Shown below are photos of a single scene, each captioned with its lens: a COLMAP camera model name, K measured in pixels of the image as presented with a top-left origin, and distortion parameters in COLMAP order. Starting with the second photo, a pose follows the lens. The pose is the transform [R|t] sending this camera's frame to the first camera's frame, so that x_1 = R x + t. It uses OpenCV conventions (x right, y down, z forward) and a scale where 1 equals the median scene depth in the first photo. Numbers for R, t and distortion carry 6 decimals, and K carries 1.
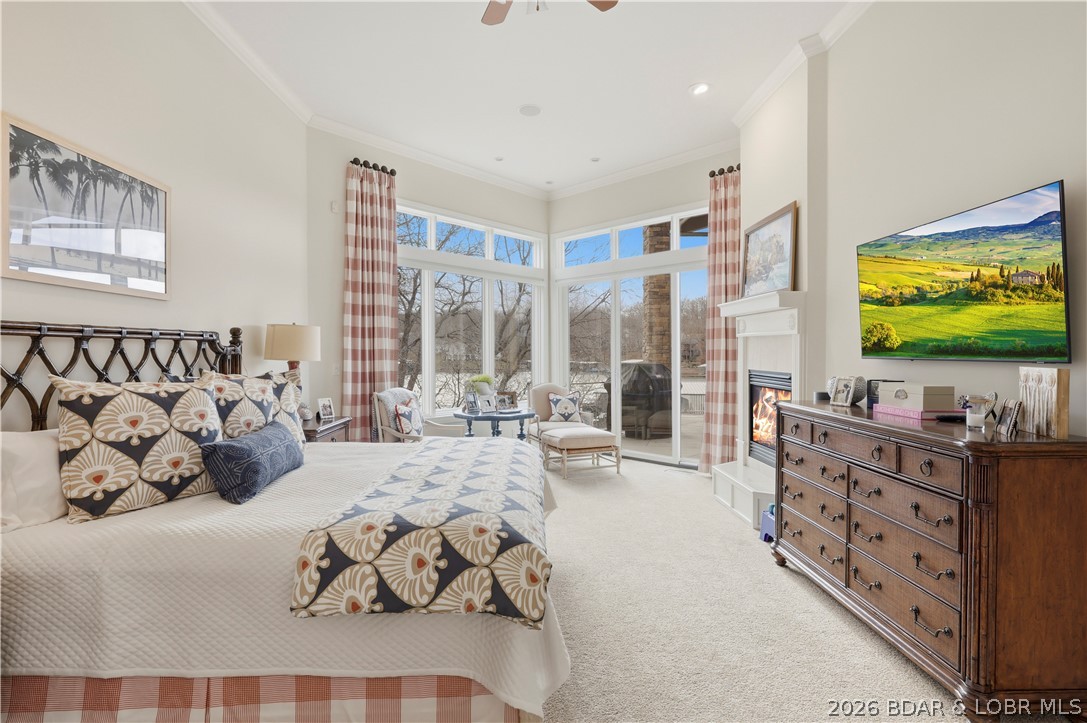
lens RADIAL K [[508.3, 0, 543.5], [0, 508.3, 361.5], [0, 0, 1]] dist [0.000359, 0.000164]
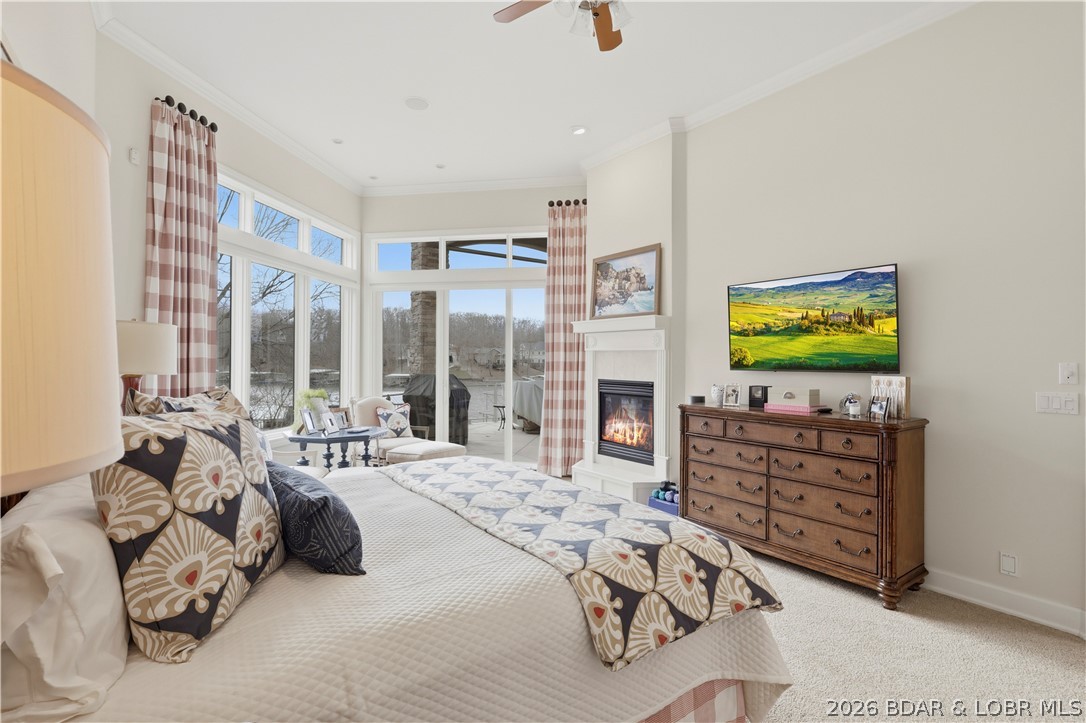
lens RADIAL K [[508.7, 0, 540.6], [0, 508.7, 359.5], [0, 0, 1]] dist [-0.001469, 0.000323]
pose [[0.829469, 0.009012, 0.558480, -0.603900], [0.003612, 0.999762, -0.021498, -0.007272], [-0.558541, 0.019849, 0.829240, 0.188861]]
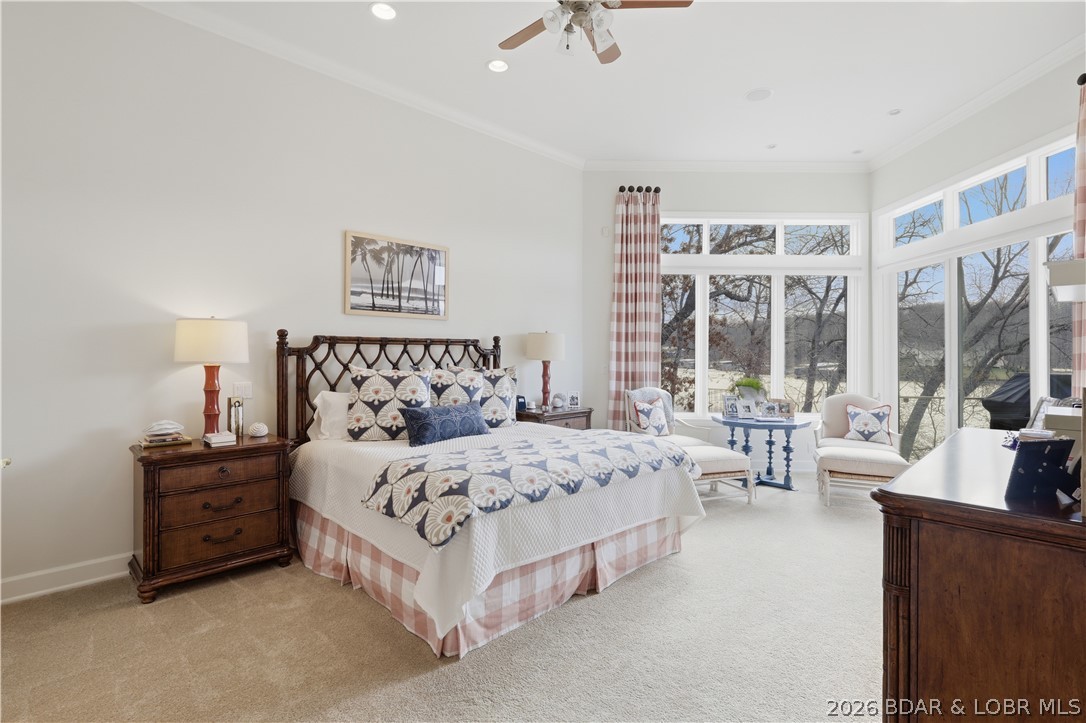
lens RADIAL K [[517.7, 0, 546.4], [0, 517.7, 358.5], [0, 0, 1]] dist [0.000825, 0.000346]
pose [[0.689440, 0.011262, -0.724255, 0.674226], [-0.020143, 0.999791, -0.003628, -0.001821], [0.724063, 0.017090, 0.689522, 0.130429]]
